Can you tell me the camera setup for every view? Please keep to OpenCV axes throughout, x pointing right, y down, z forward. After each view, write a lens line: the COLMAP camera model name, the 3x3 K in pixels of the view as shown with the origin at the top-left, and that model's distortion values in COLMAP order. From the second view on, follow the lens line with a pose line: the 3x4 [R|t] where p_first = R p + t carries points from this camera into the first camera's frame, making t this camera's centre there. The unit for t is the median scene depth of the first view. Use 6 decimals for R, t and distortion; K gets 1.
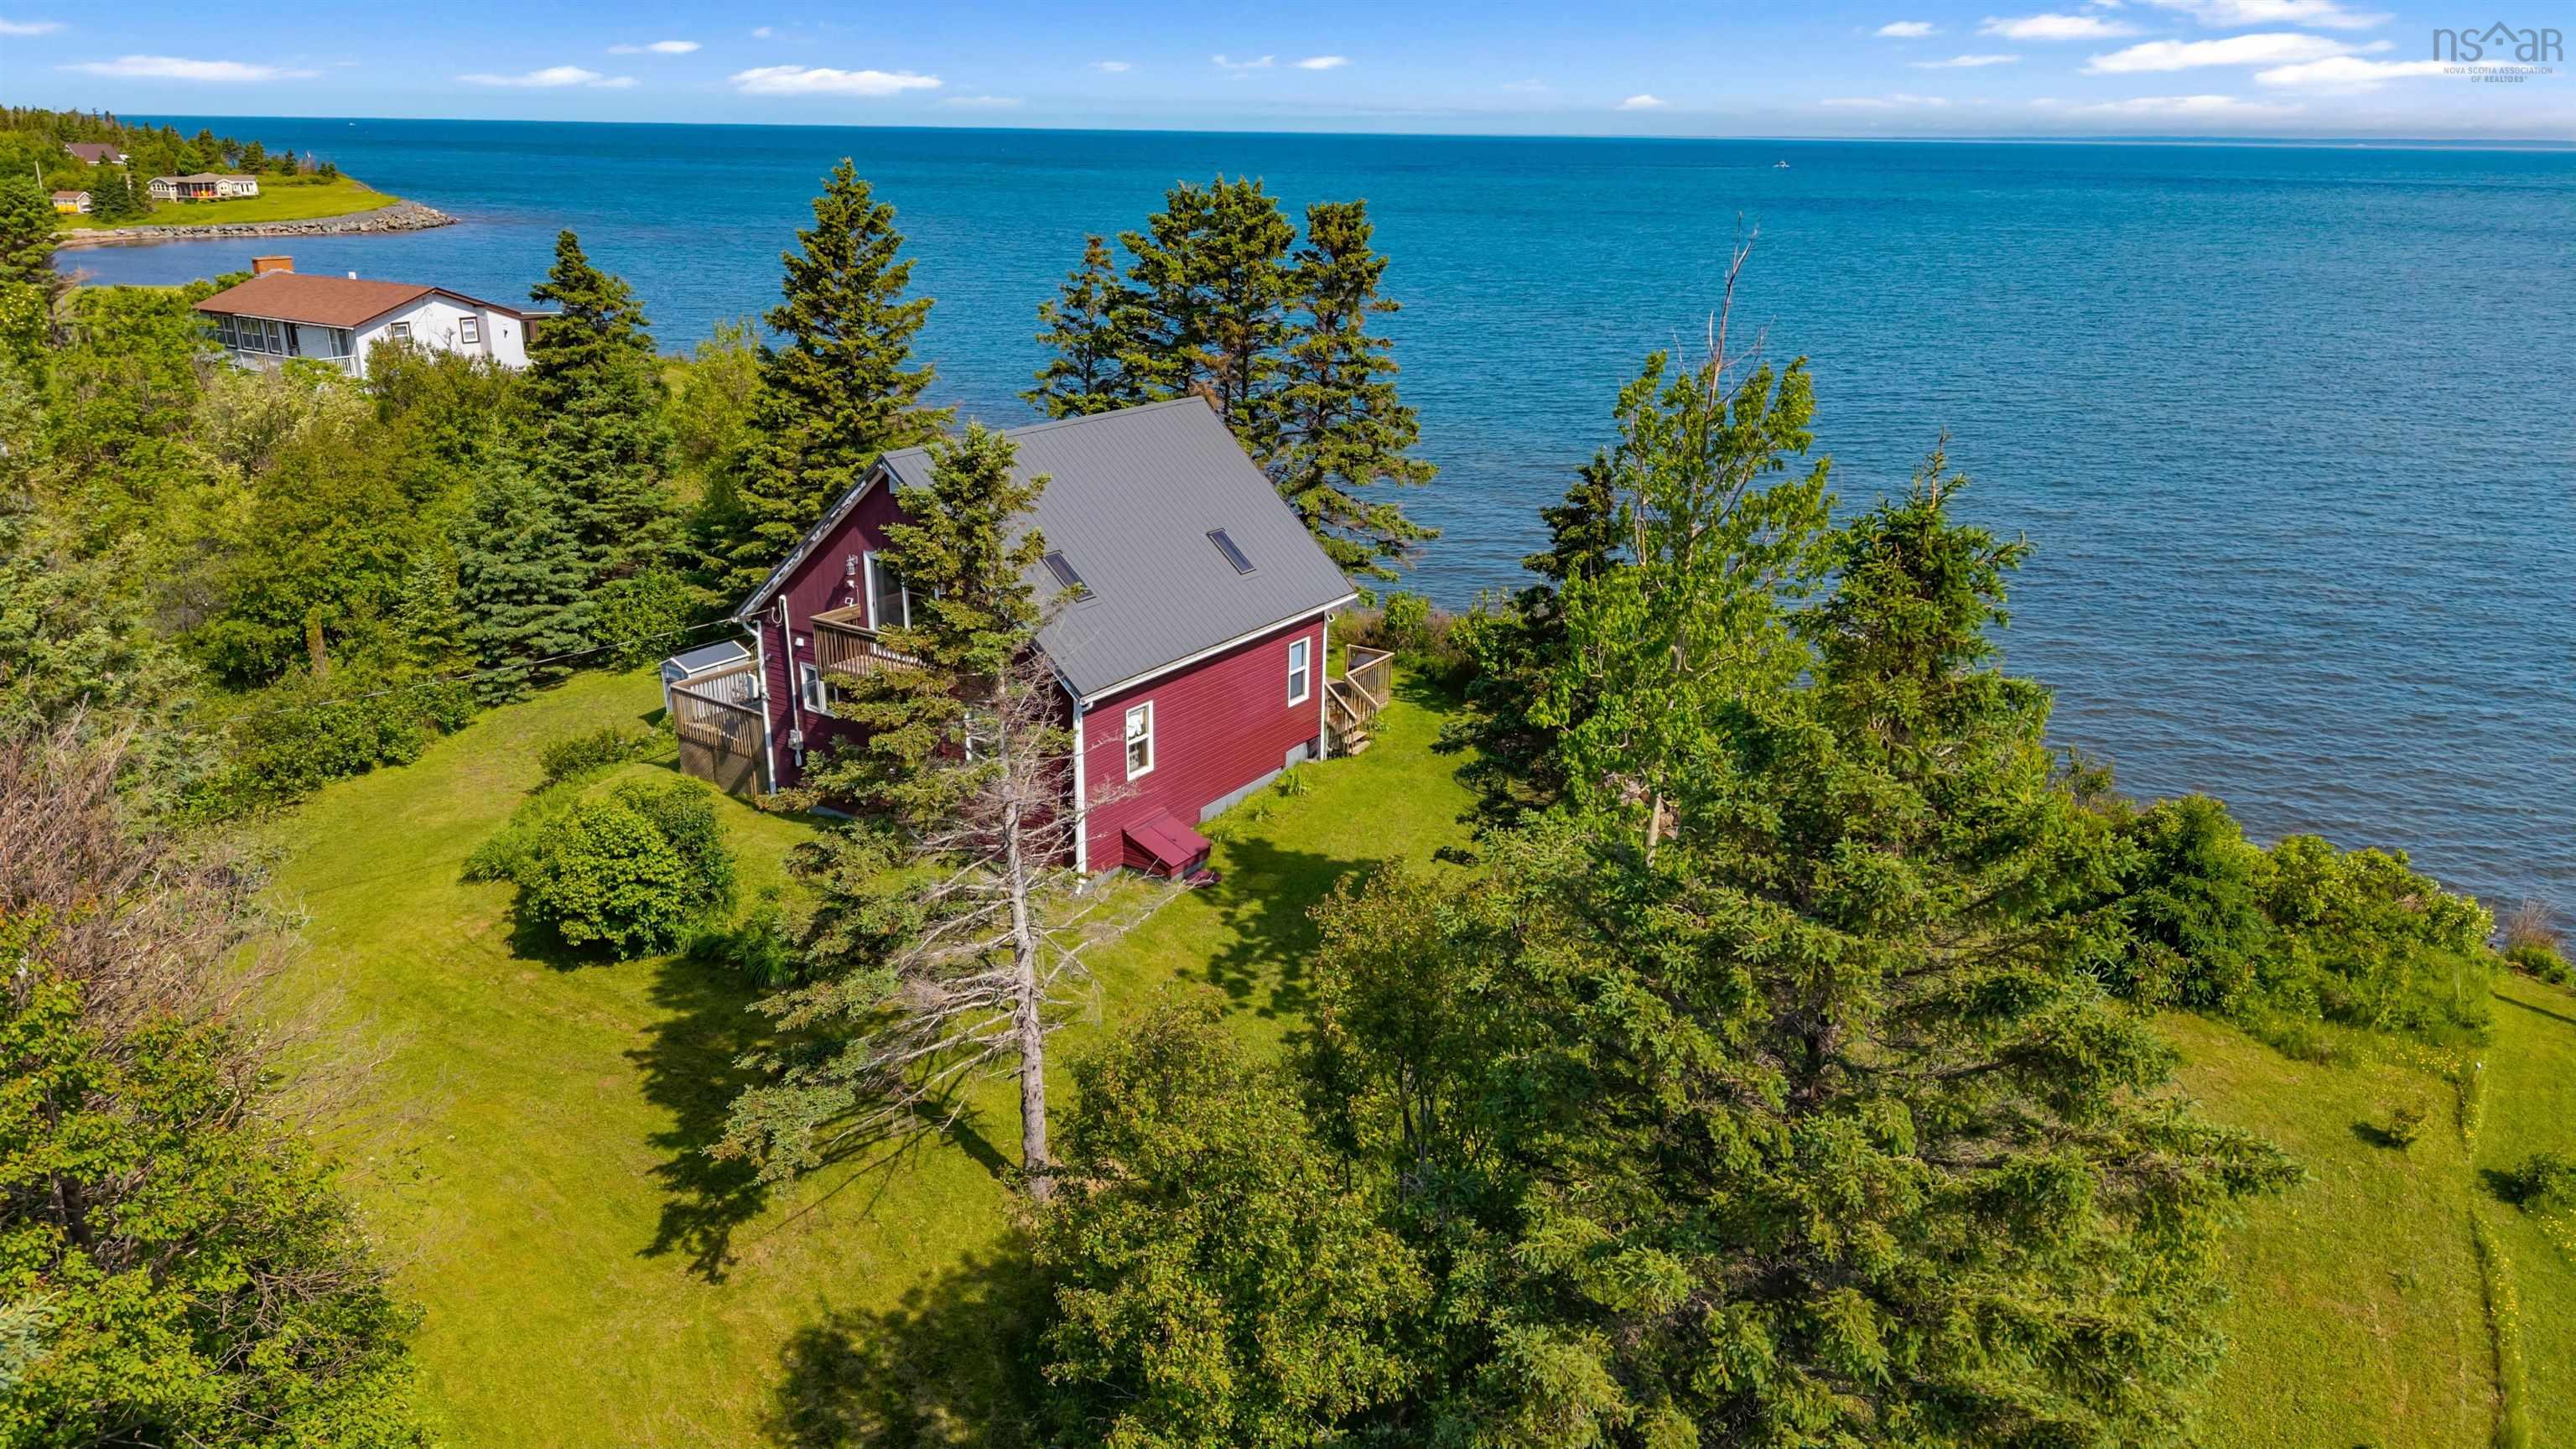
lens RADIAL K [[1741.9, 0, 1288.0], [0, 1741.9, 724.5], [0, 0, 1]] dist [-0.032495, -0.006366]
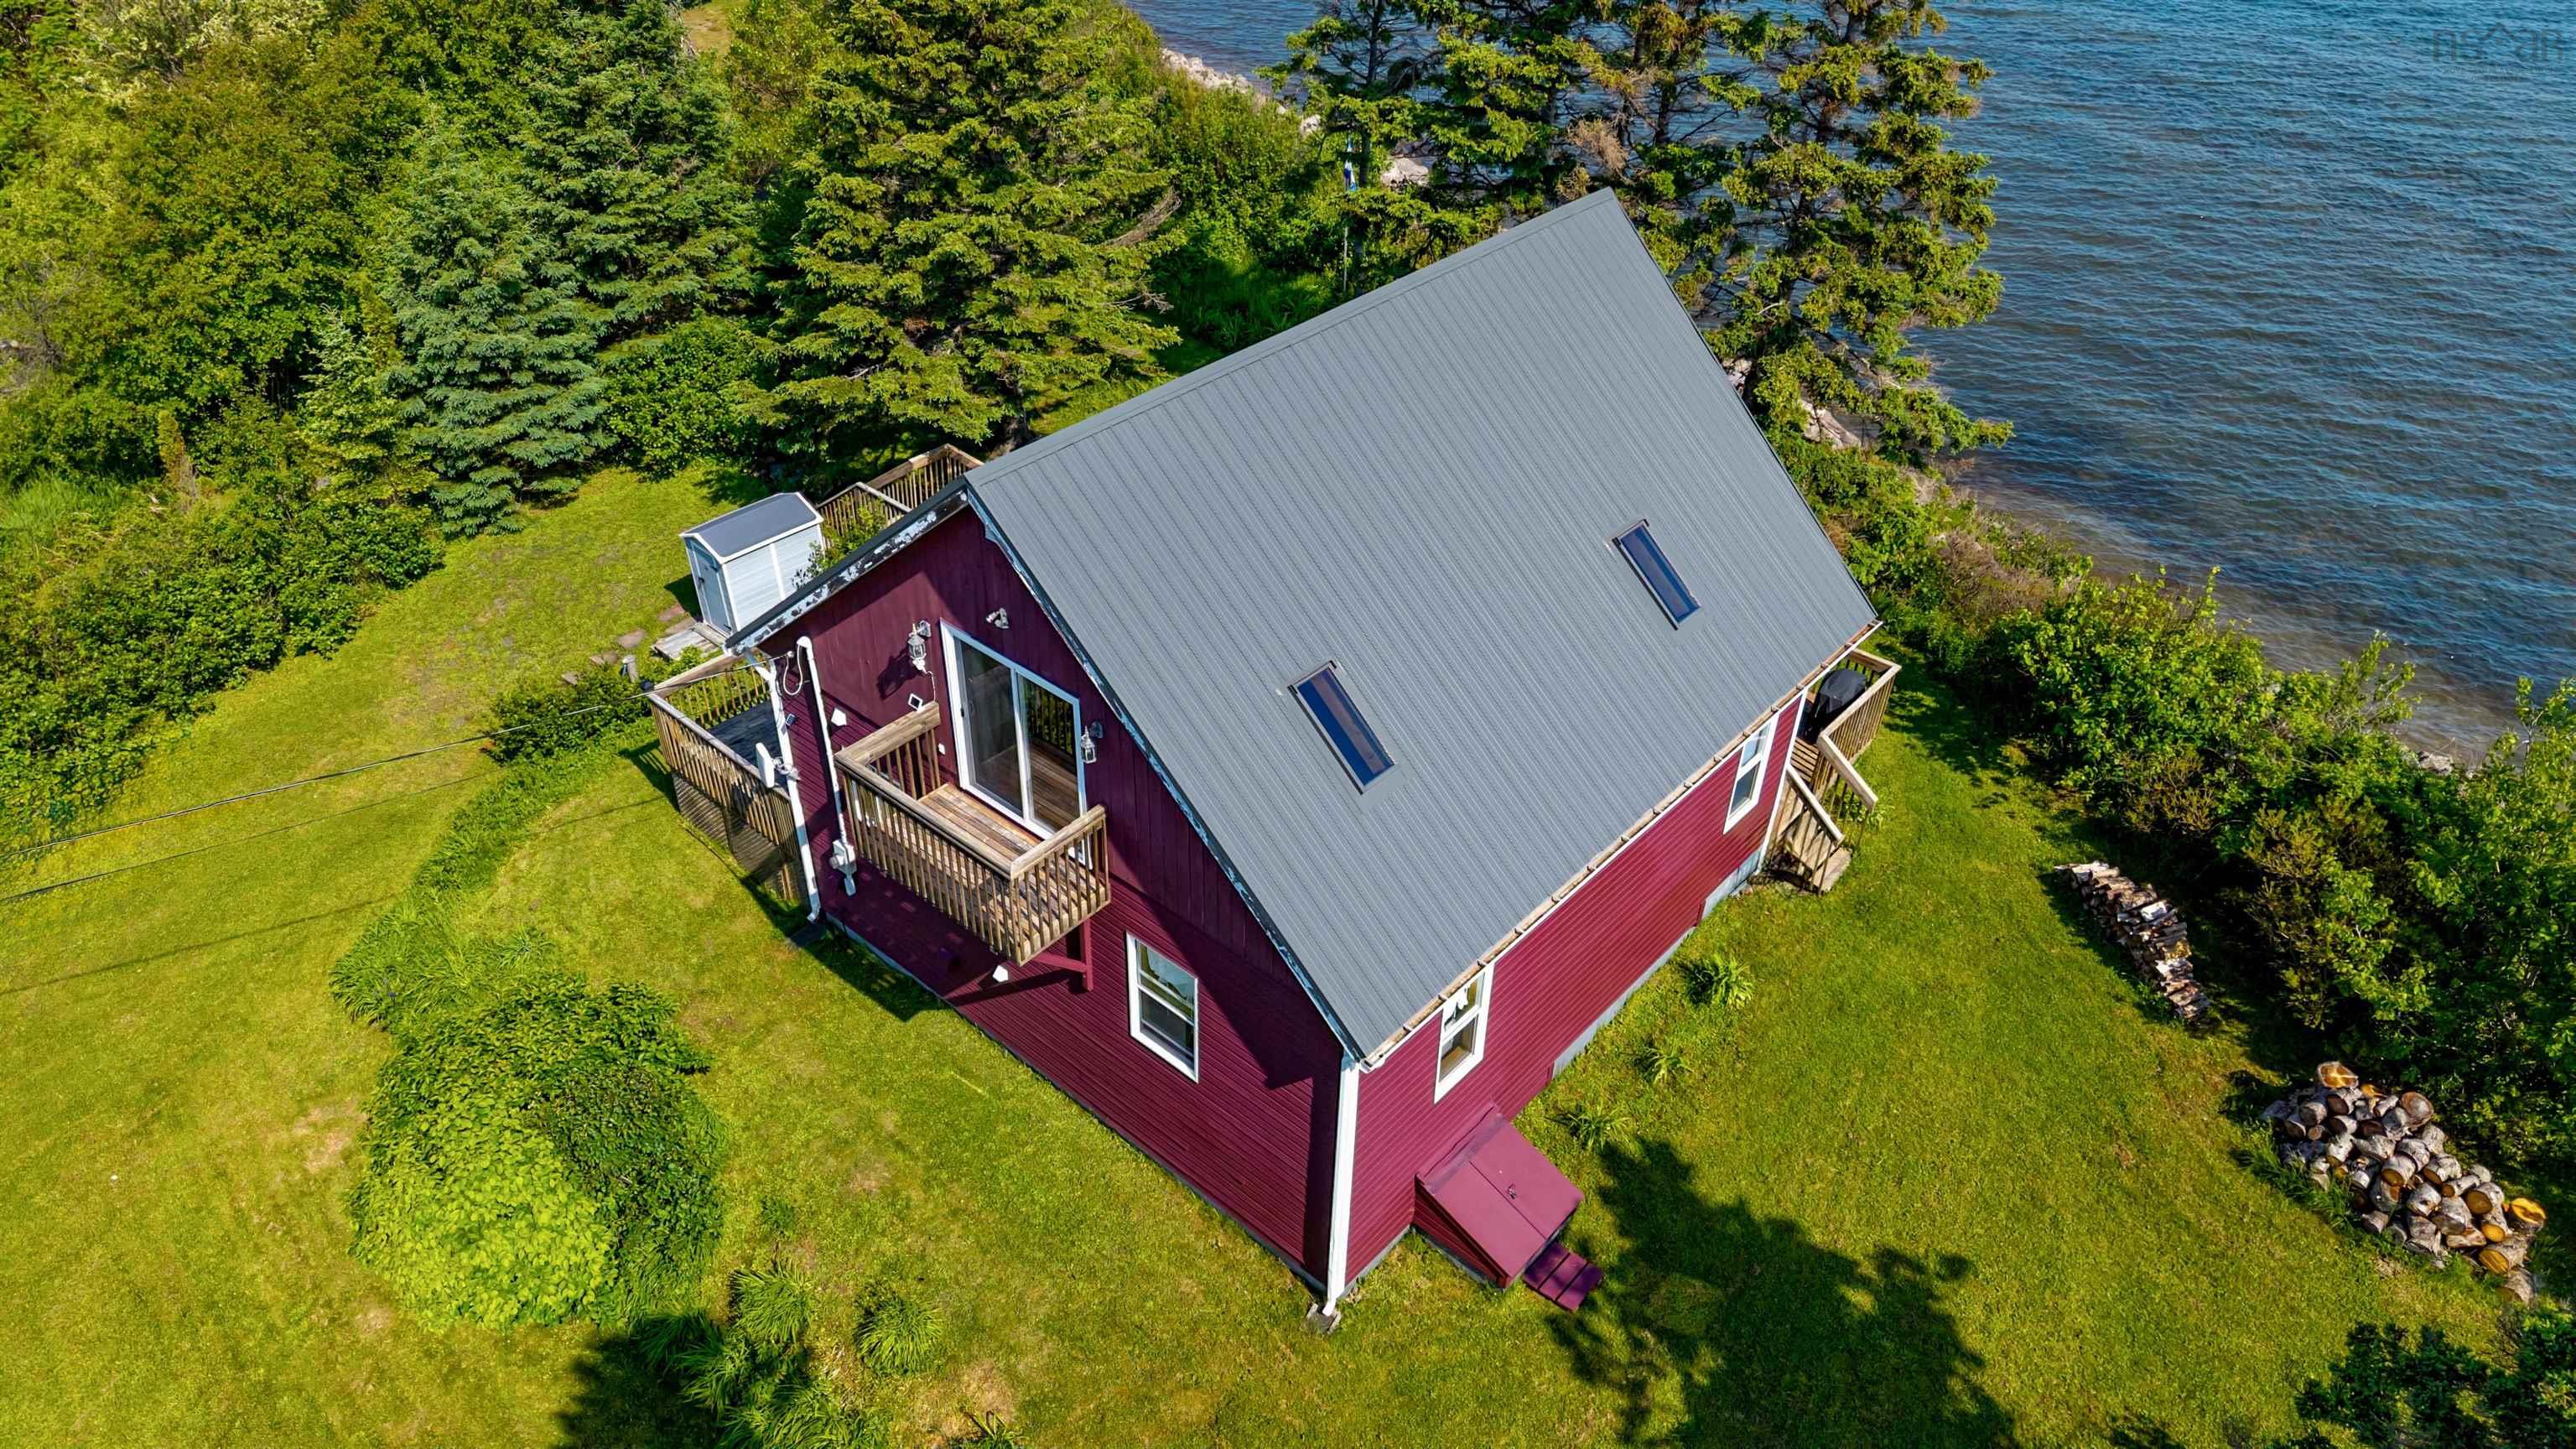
lens RADIAL K [[1718.7, 0, 1242.2], [0, 1718.7, 724.8], [0, 0, 1]] dist [0.005156, -0.003003]
pose [[0.987876, 0.088850, -0.127302, -0.067358], [-0.045764, 0.950254, 0.308096, -0.163852], [0.148344, -0.298535, 0.942800, 0.389784]]
